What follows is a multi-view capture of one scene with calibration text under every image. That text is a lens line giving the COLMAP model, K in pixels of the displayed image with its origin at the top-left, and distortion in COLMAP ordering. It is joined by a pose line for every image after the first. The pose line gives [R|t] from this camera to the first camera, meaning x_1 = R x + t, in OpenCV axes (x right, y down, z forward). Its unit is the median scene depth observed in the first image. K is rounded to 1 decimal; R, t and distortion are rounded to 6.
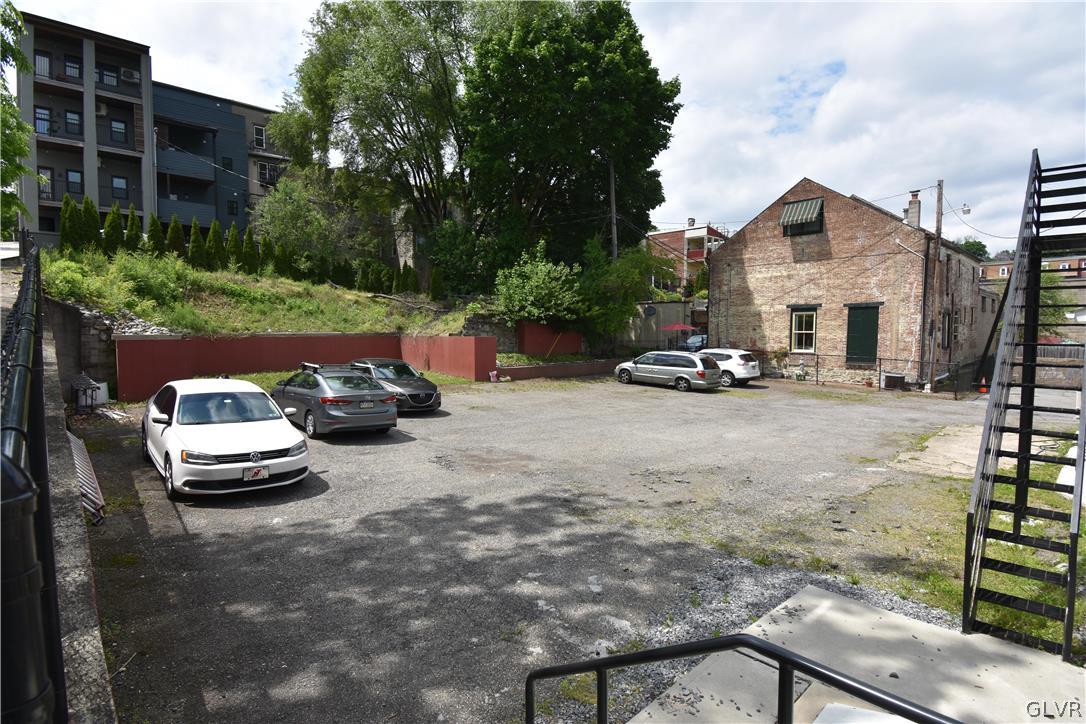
lens RADIAL K [[544.7, 0, 545.1], [0, 544.7, 365.4], [0, 0, 1]] dist [-0.016912, -0.002600]
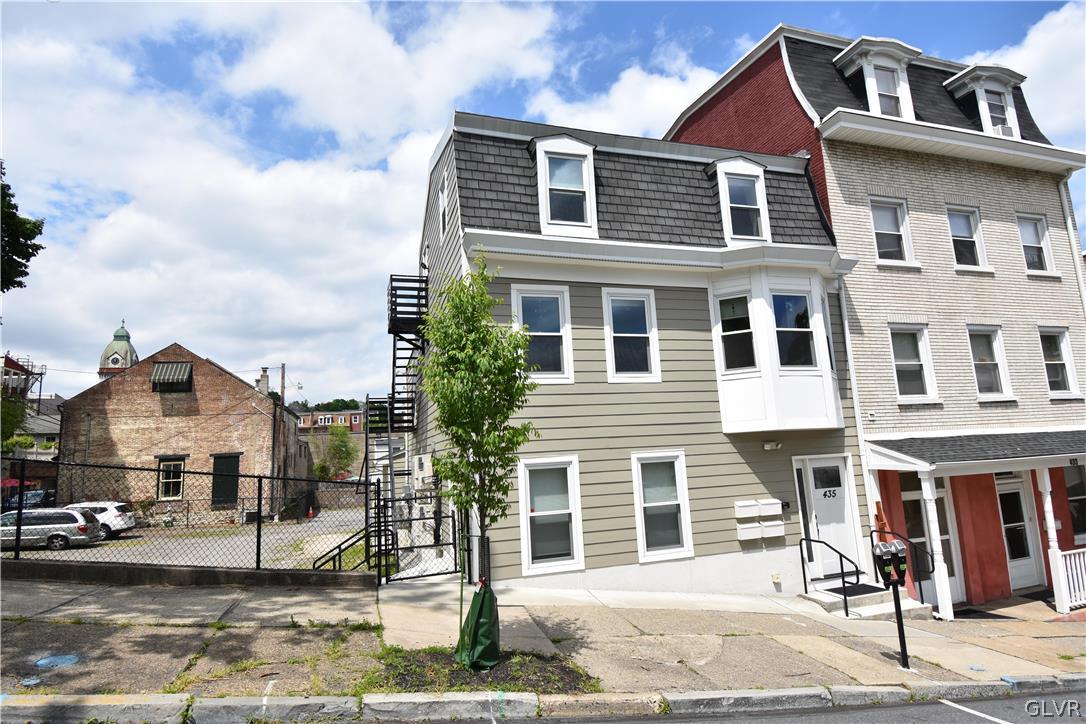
lens RADIAL K [[595.2, 0, 544.7], [0, 595.2, 362.8], [0, 0, 1]] dist [-0.037343, -0.002212]
pose [[0.432225, 0.118333, 0.893968, -0.277451], [0.116111, 0.975798, -0.185303, 0.012316], [-0.894259, 0.183892, 0.408024, -0.187328]]
